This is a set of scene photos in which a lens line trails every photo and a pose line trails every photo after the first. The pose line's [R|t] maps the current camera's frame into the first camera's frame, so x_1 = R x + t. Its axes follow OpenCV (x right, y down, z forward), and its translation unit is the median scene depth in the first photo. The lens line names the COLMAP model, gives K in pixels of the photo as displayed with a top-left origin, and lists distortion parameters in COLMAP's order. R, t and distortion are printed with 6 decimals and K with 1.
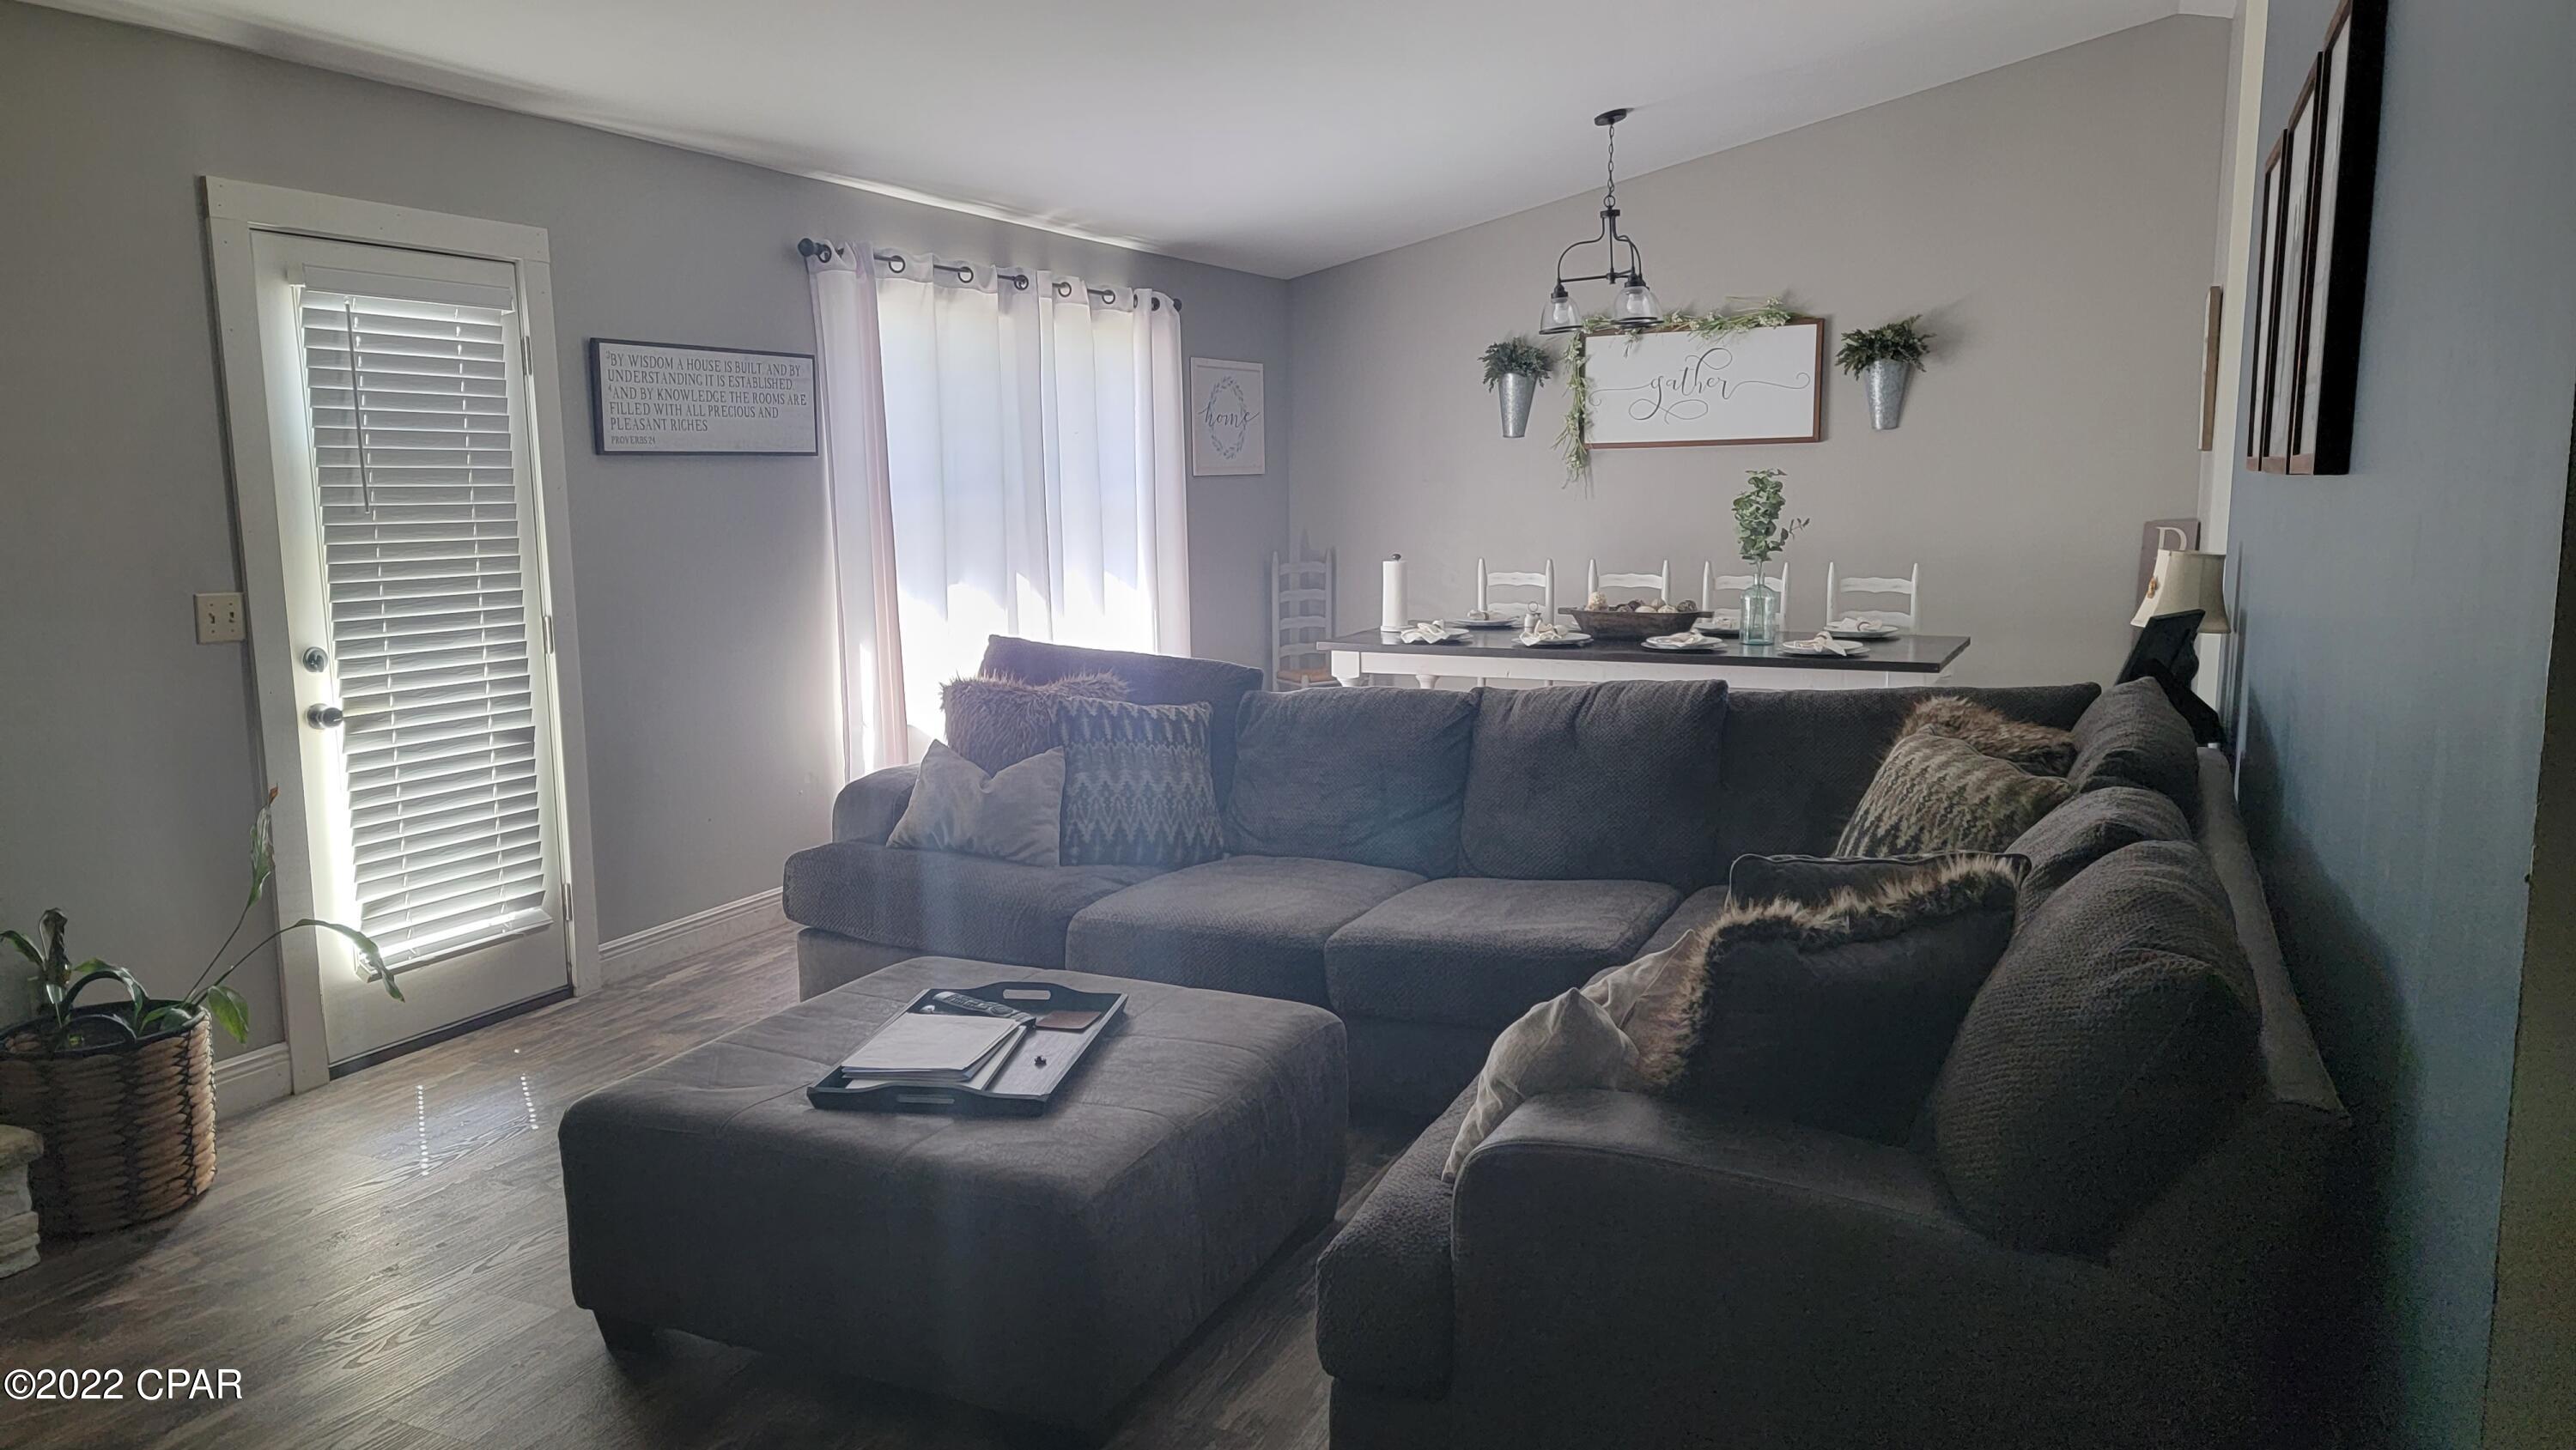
lens RADIAL K [[1779.2, 0, 1286.5], [0, 1779.2, 721.7], [0, 0, 1]] dist [0.059739, -0.011926]
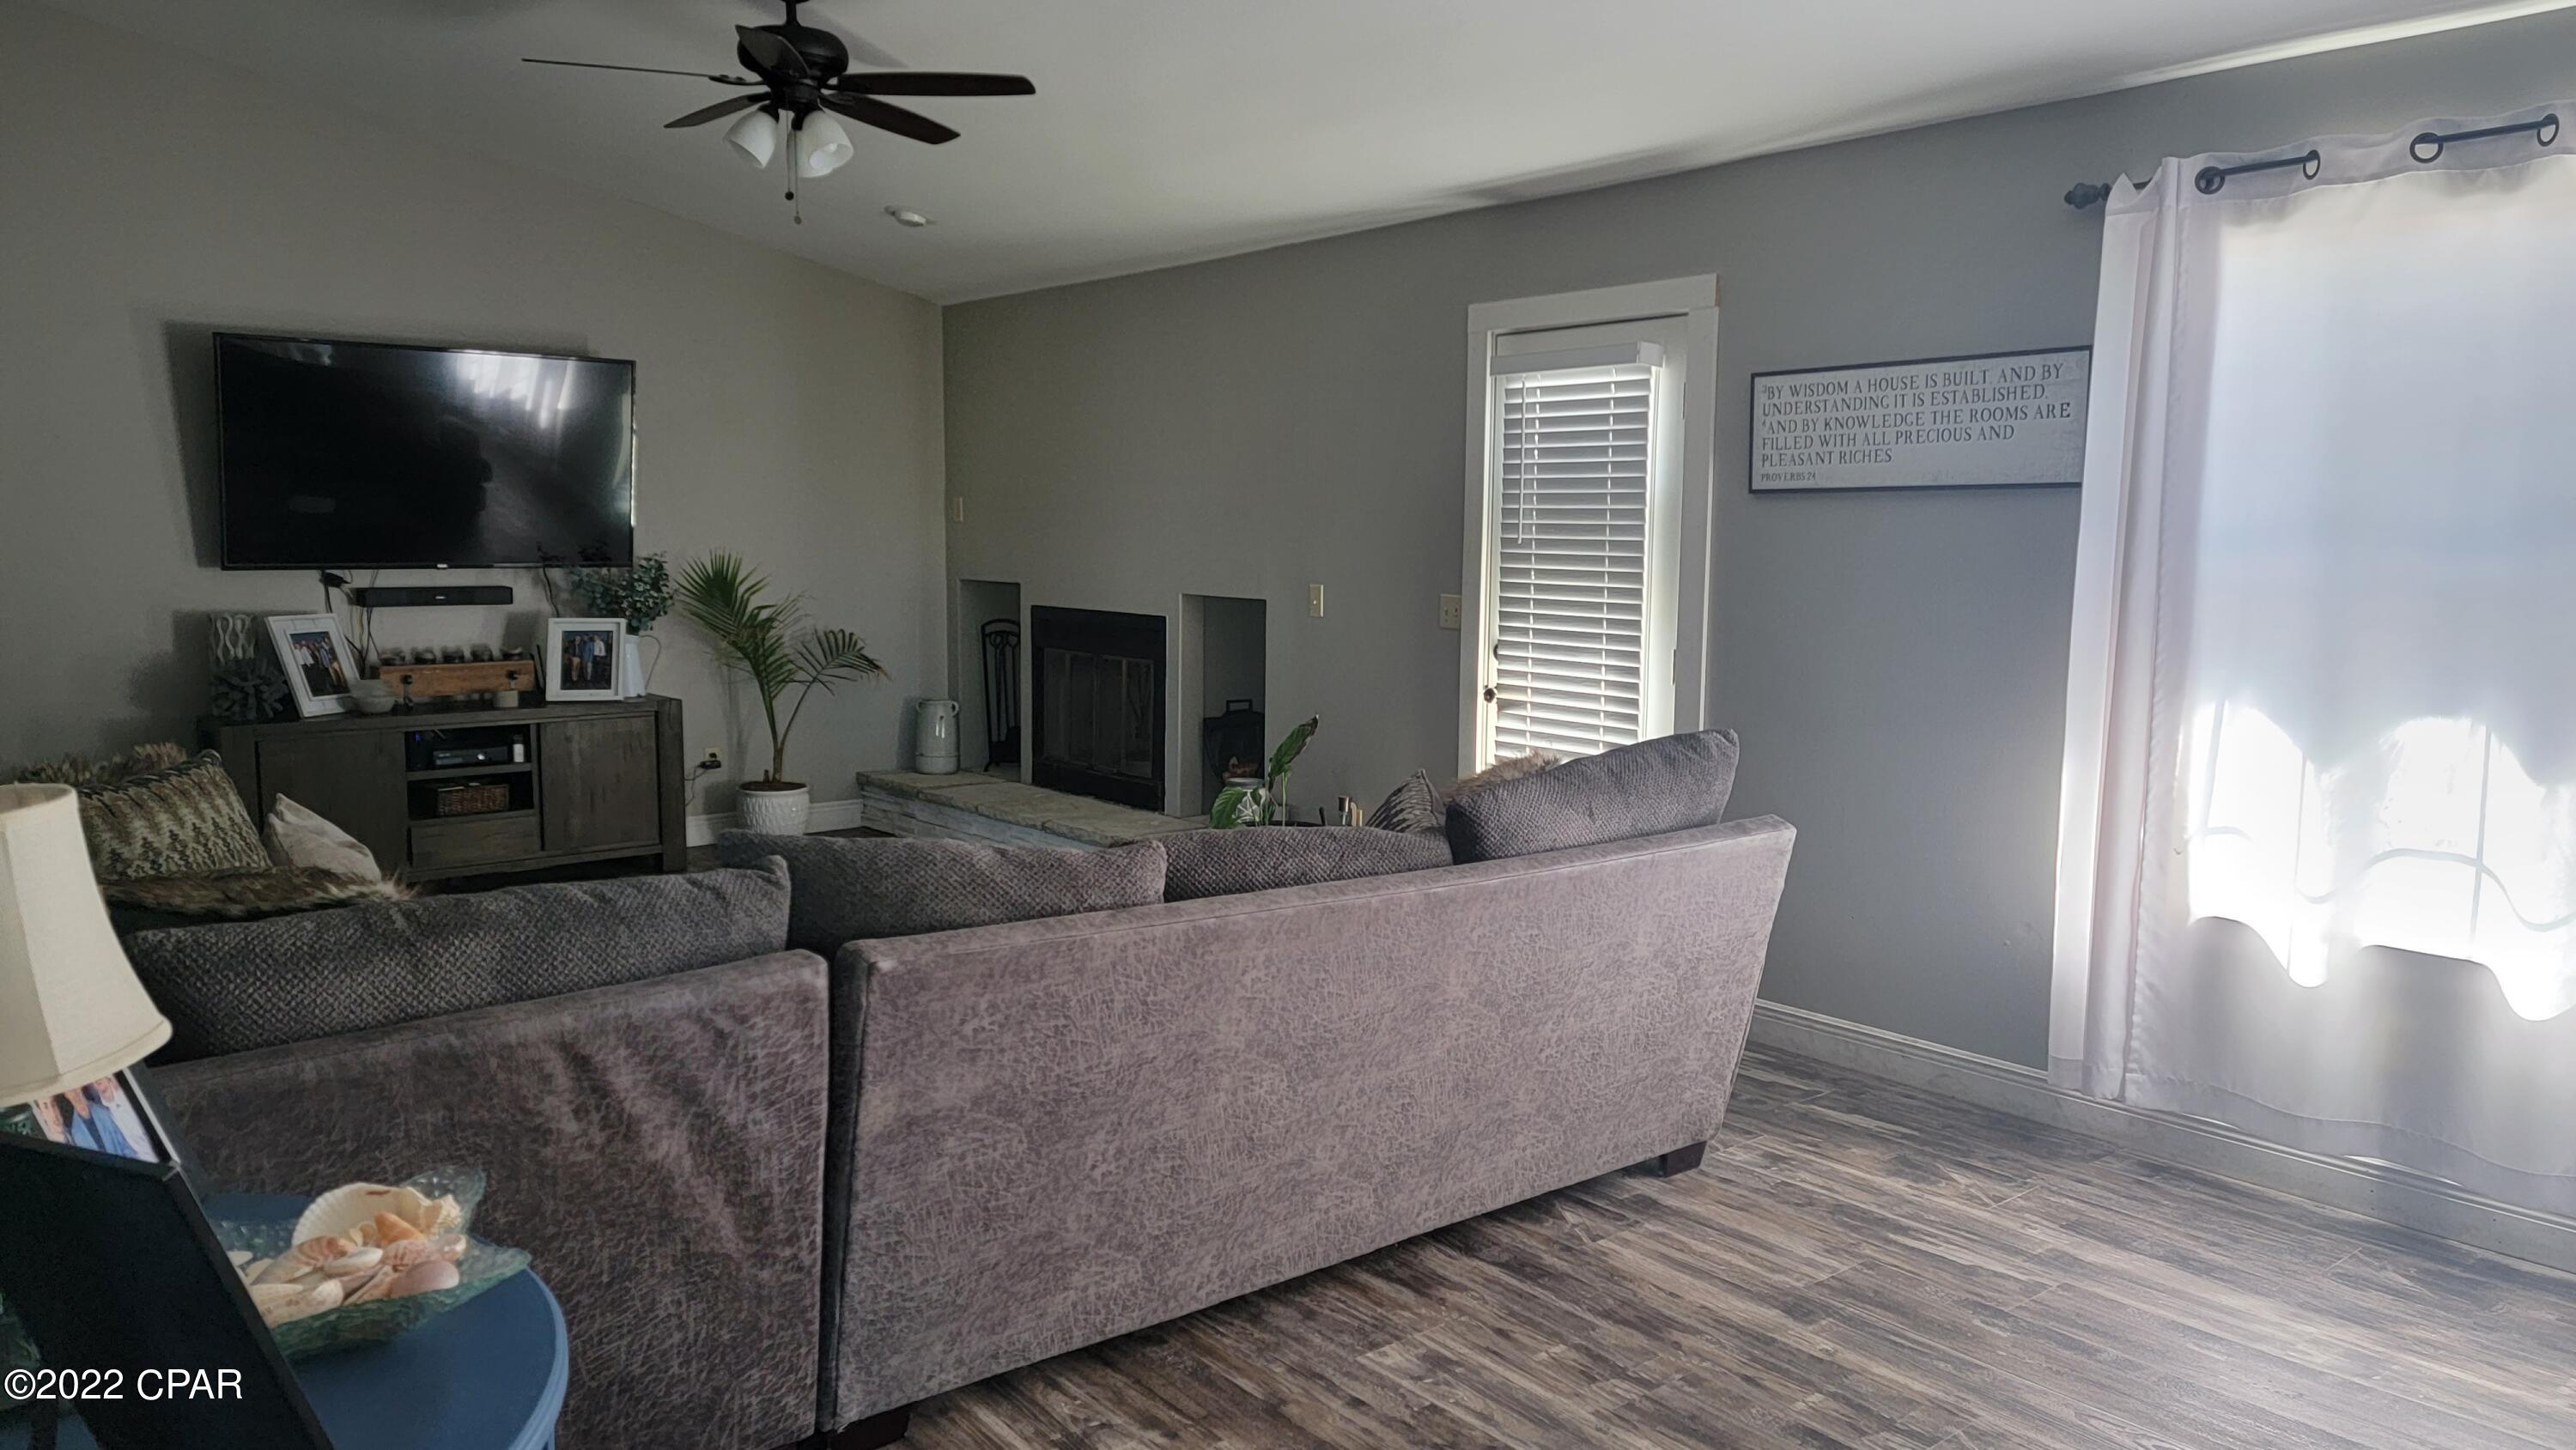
lens RADIAL K [[1779.2, 0, 1288.9], [0, 1779.2, 728.4], [0, 0, 1]] dist [0.059739, -0.011926]
pose [[-0.436826, 0.119239, -0.891608, 0.652660], [-0.121243, 0.974327, 0.189702, -0.192921], [0.891338, 0.190968, -0.411154, 1.299927]]
